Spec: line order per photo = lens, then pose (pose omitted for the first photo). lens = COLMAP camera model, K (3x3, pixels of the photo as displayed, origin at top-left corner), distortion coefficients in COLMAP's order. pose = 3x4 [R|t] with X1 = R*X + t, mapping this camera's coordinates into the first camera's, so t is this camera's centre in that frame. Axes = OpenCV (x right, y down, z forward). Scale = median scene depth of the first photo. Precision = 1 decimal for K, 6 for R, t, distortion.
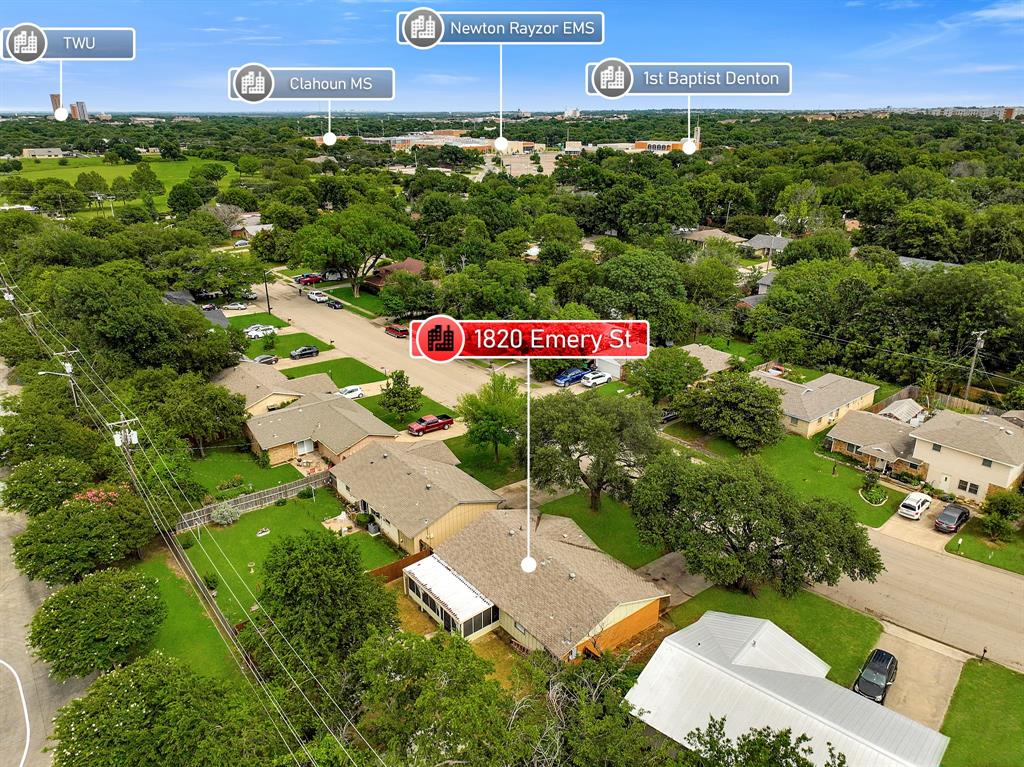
lens RADIAL K [[720.7, 0, 513.7], [0, 720.7, 383.9], [0, 0, 1]] dist [0.006479, 0.009214]
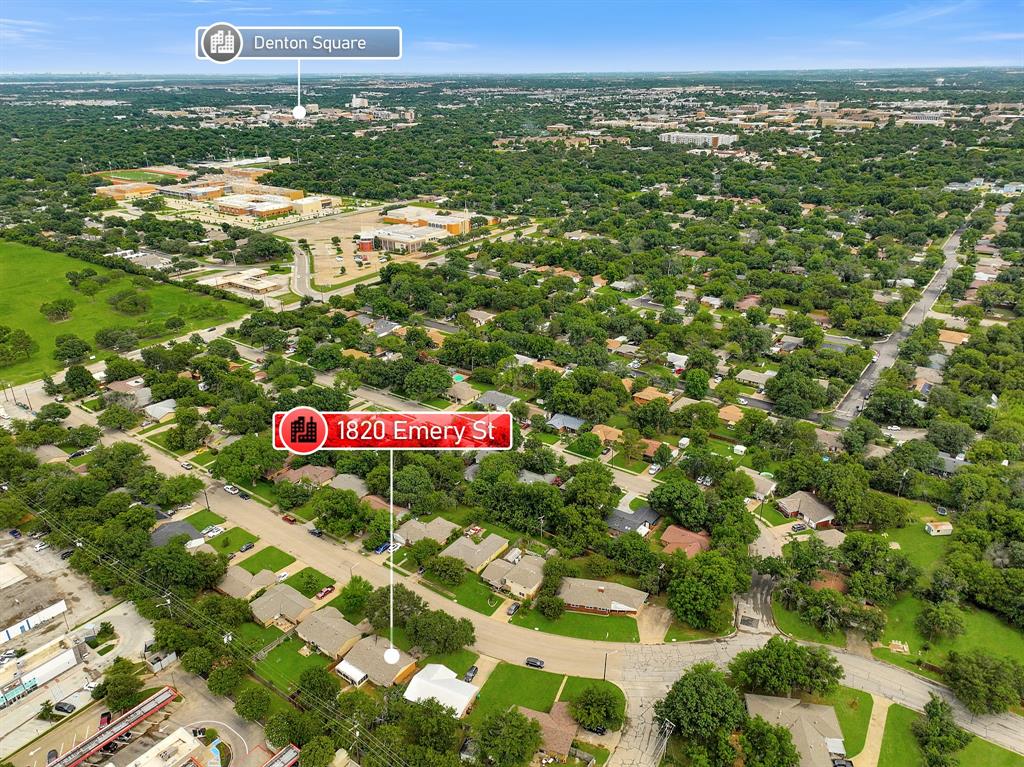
lens RADIAL K [[720.7, 0, 520.5], [0, 720.7, 385.0], [0, 0, 1]] dist [0.006479, 0.009214]
pose [[0.961658, -0.104792, 0.253442, -0.033398], [0.090883, 0.993671, 0.066013, -0.872502], [-0.258755, -0.040448, 0.965096, -1.750392]]
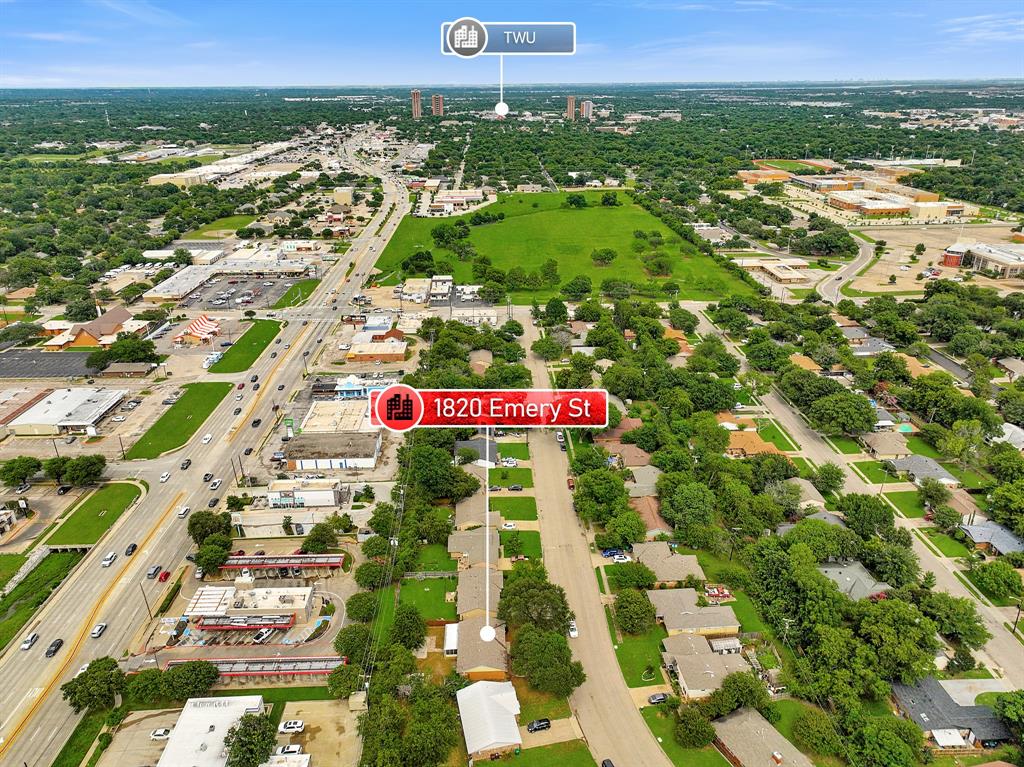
lens RADIAL K [[720.7, 0, 516.9], [0, 720.7, 377.5], [0, 0, 1]] dist [0.006479, 0.009214]
pose [[0.812564, 0.223716, -0.538229, 1.132405], [-0.202699, 0.974231, 0.098926, -0.850540], [0.546491, 0.028715, 0.836972, -1.066934]]
